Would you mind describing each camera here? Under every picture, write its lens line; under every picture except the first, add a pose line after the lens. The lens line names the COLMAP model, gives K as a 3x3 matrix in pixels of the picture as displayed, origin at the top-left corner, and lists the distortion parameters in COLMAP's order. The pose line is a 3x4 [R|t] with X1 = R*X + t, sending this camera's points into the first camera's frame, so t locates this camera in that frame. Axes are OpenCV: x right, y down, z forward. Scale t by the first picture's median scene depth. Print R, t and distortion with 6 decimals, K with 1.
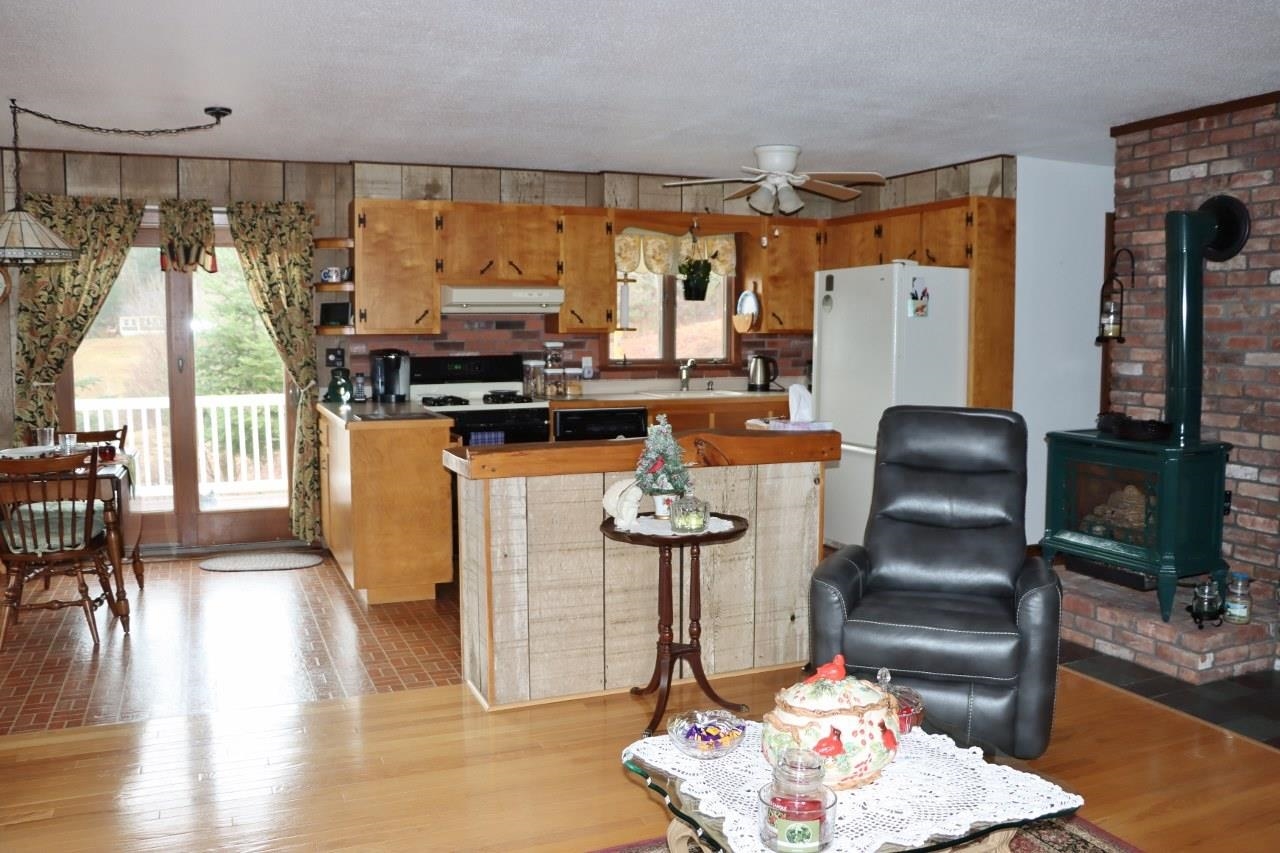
lens RADIAL K [[1049.8, 0, 639.7], [0, 1049.8, 435.5], [0, 0, 1]] dist [-0.179690, 0.151334]
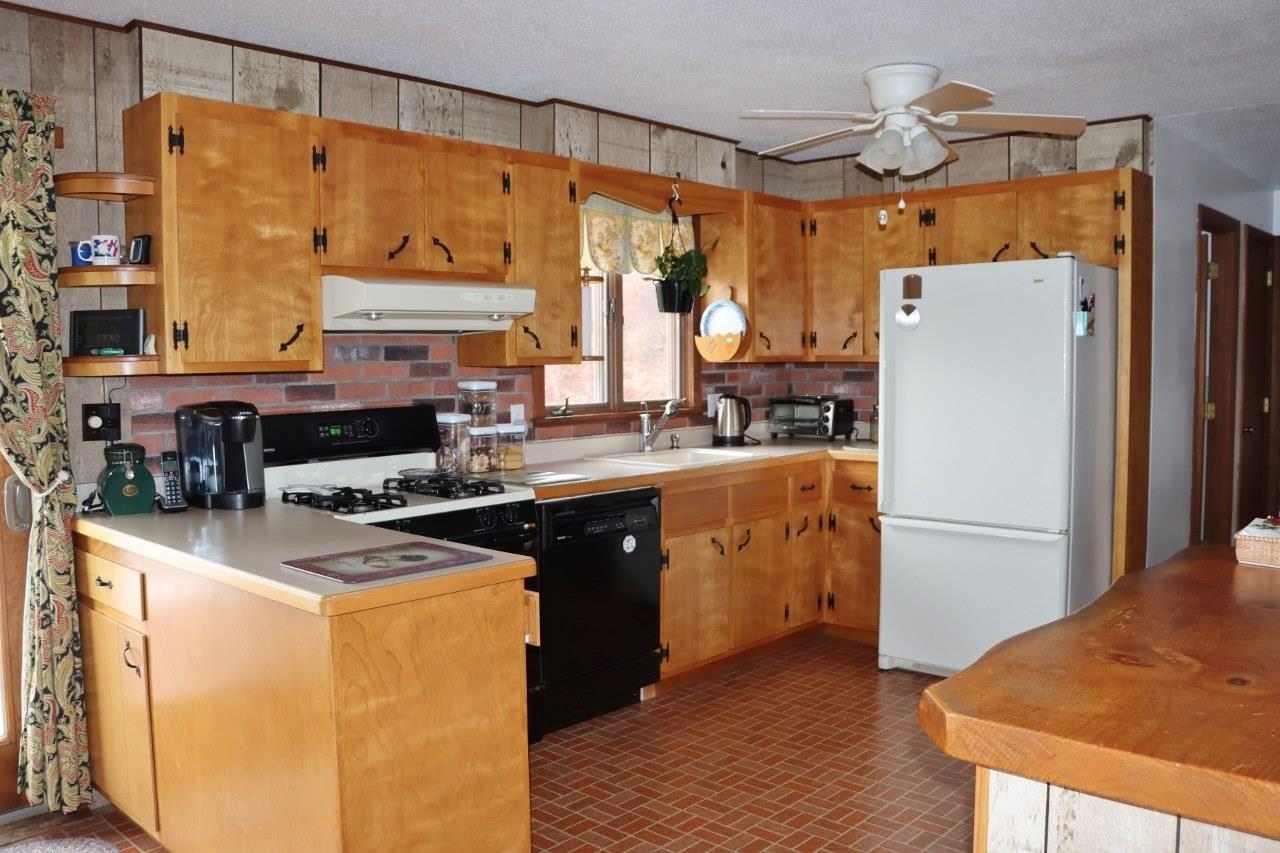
lens RADIAL K [[1049.8, 0, 639.7], [0, 1049.8, 435.5], [0, 0, 1]] dist [-0.179690, 0.151334]
pose [[0.910562, -0.039940, 0.411439, -0.255439], [0.050416, 0.998621, -0.014637, -0.048182], [-0.410287, 0.034071, 0.911320, 0.452343]]
